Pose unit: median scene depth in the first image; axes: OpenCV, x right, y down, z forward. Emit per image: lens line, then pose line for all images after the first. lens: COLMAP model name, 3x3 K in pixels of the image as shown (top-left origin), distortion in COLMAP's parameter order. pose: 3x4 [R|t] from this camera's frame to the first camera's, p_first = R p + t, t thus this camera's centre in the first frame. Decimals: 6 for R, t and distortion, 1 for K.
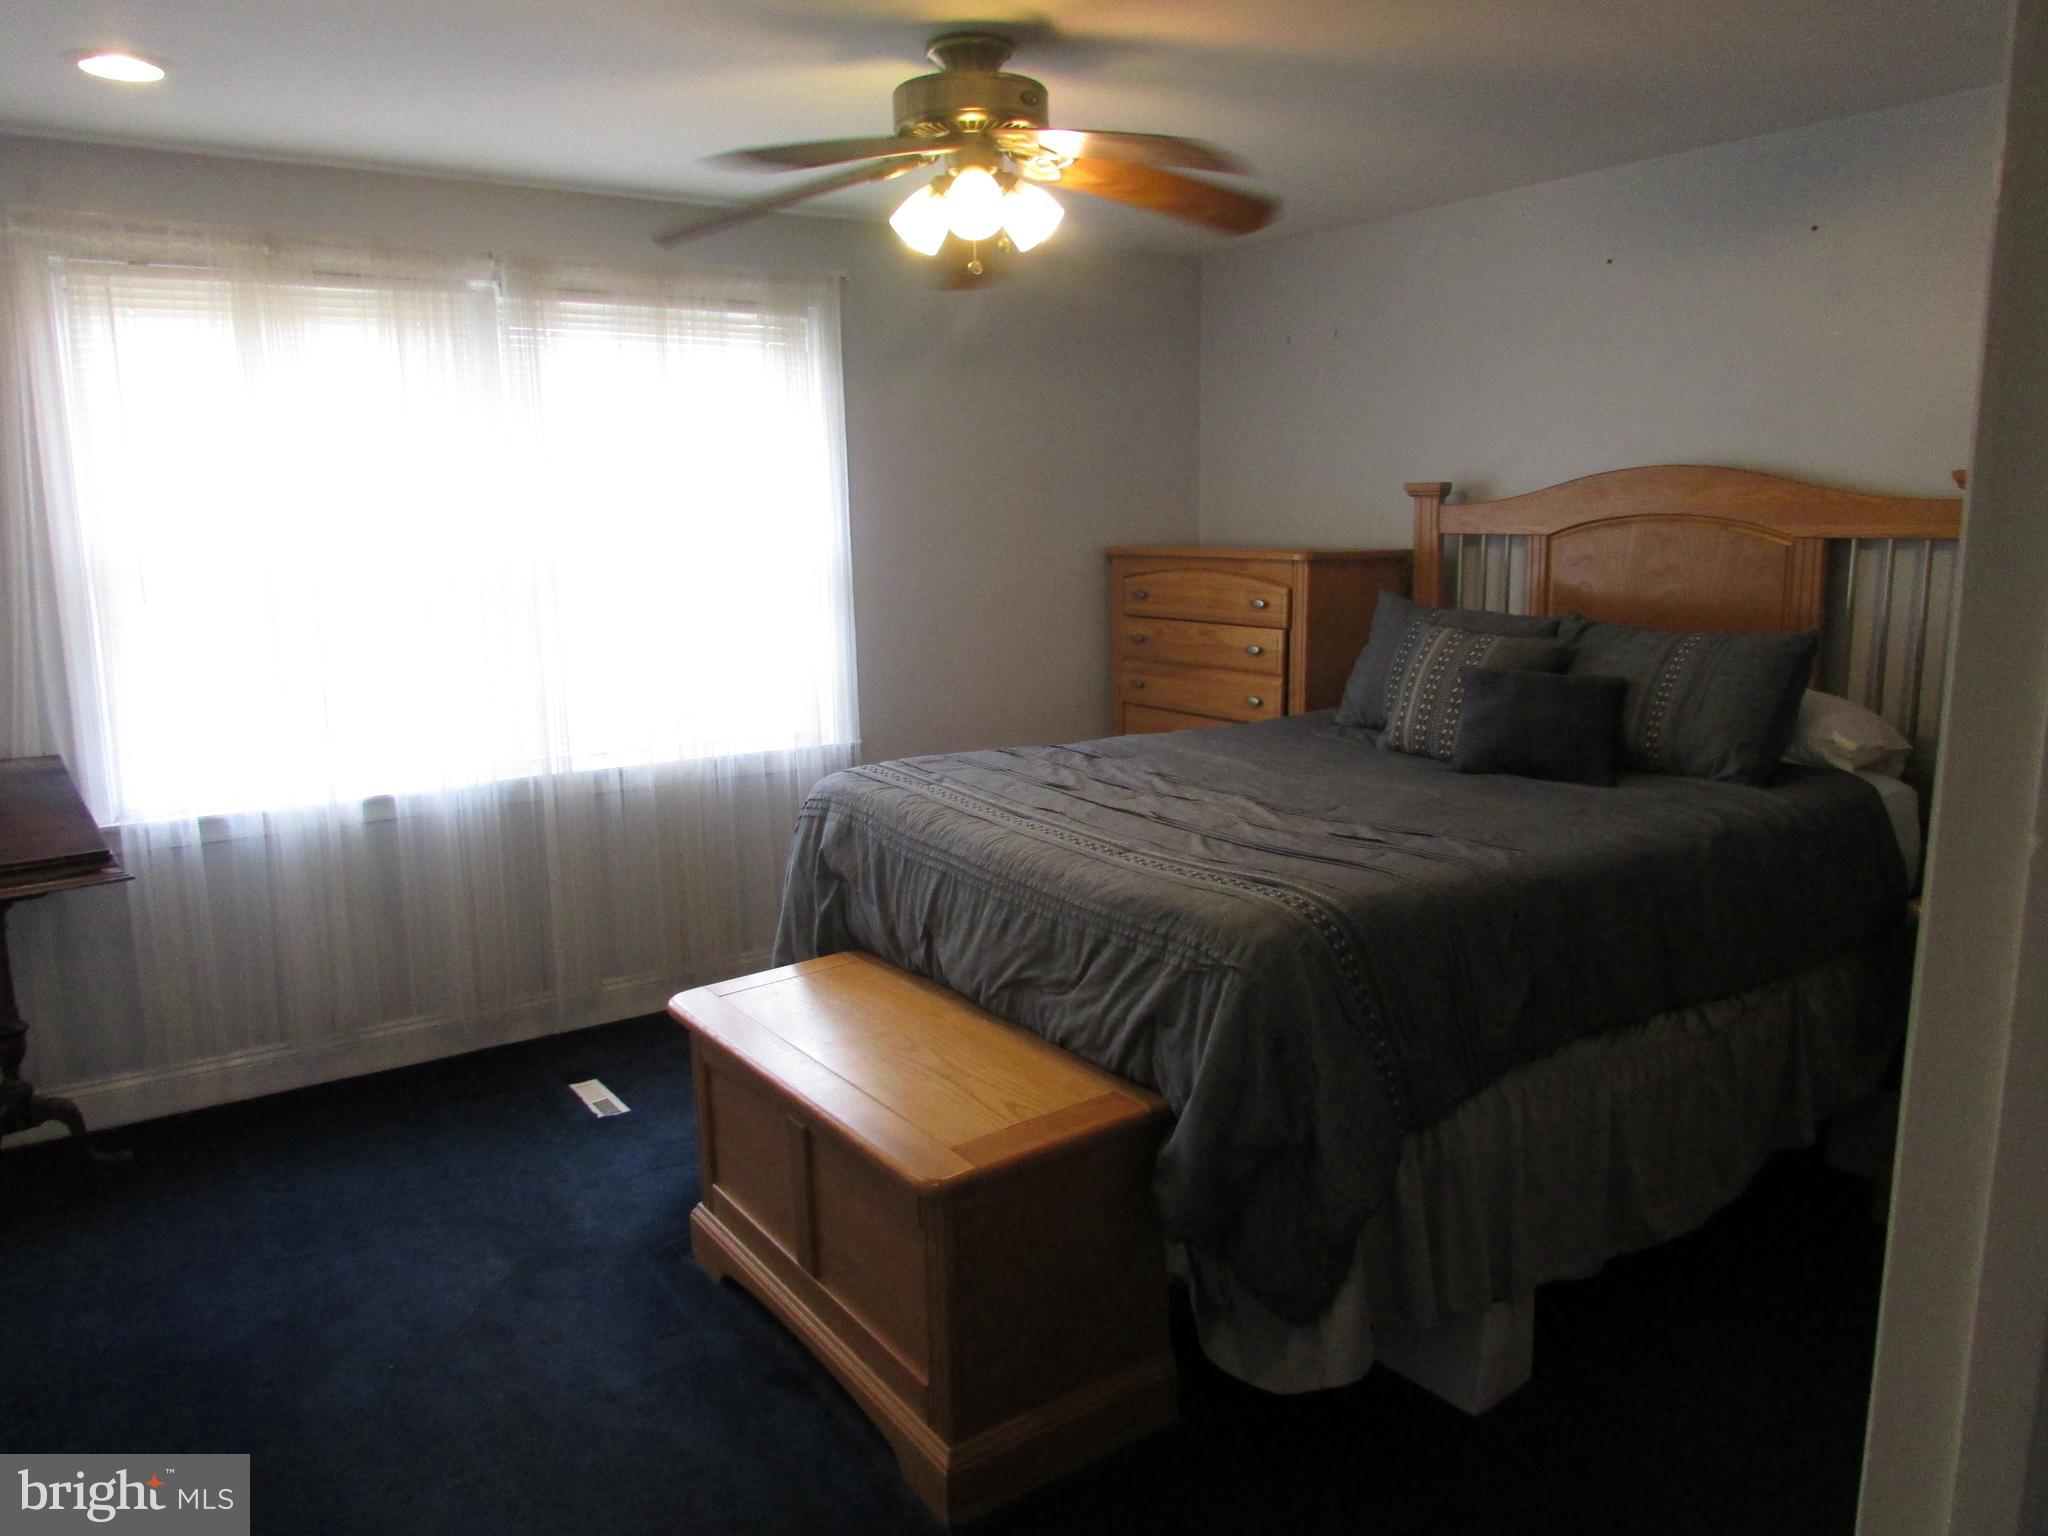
lens RADIAL K [[1469.3, 0, 1031.1], [0, 1469.3, 767.3], [0, 0, 1]] dist [-0.028188, 0.000956]
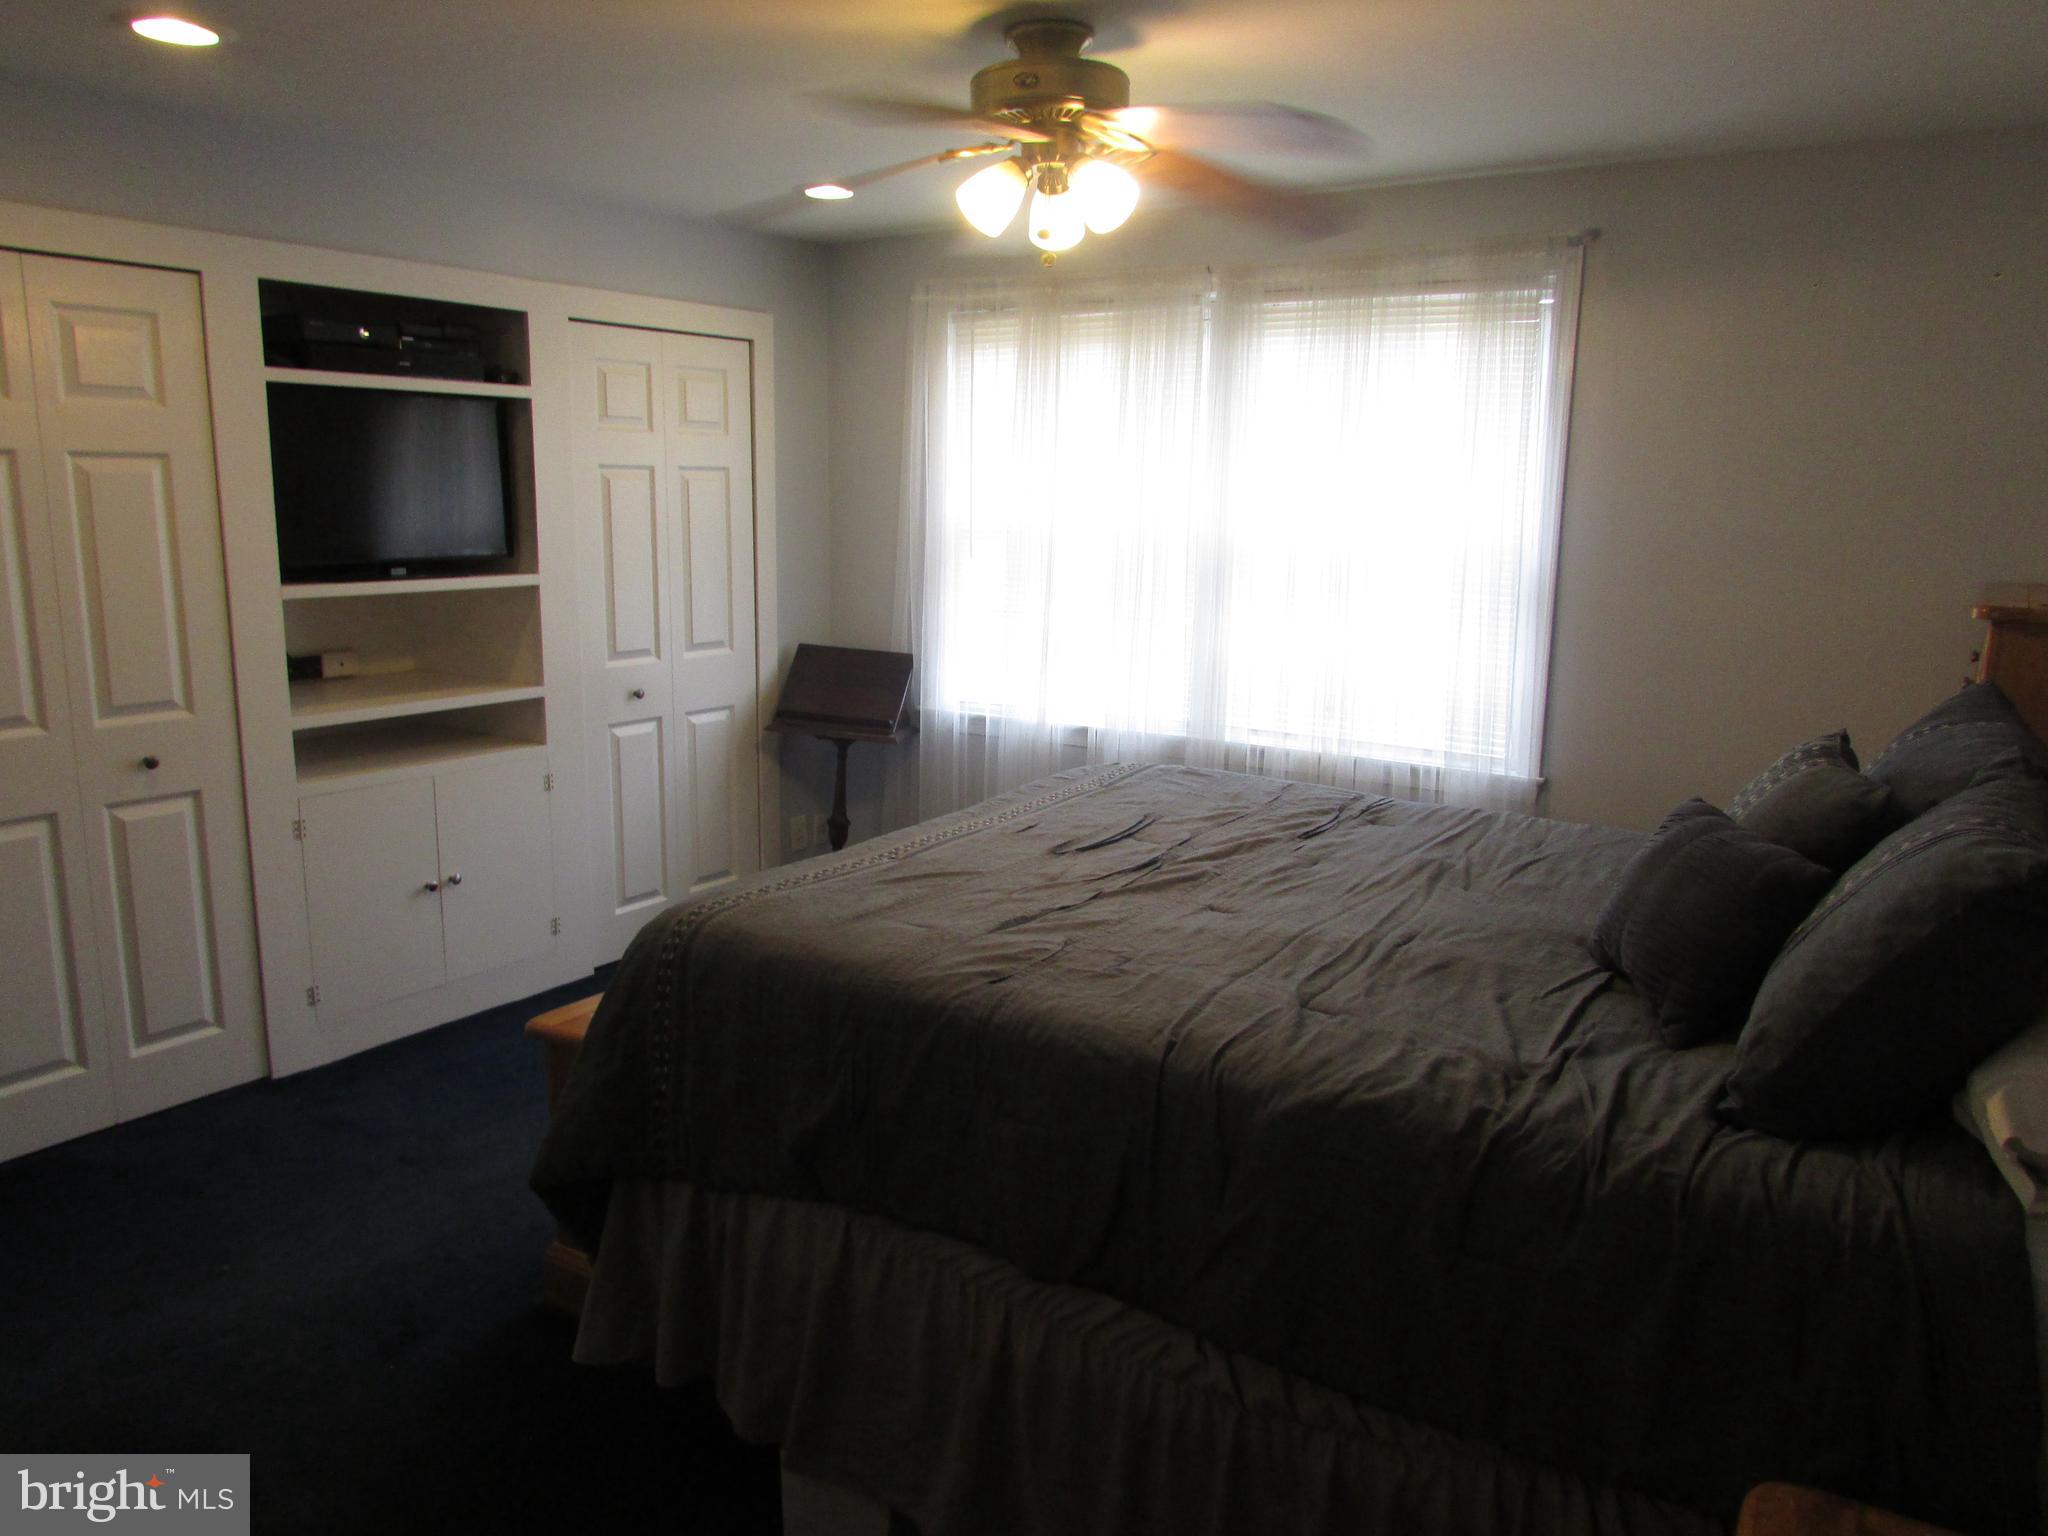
lens RADIAL K [[1469.3, 0, 1031.9], [0, 1469.3, 768.0], [0, 0, 1]] dist [-0.028188, 0.000956]
pose [[0.373840, 0.186360, -0.908578, 0.617953], [-0.187817, 0.974521, 0.122608, -0.082930], [0.908278, 0.124811, 0.399317, 0.438027]]
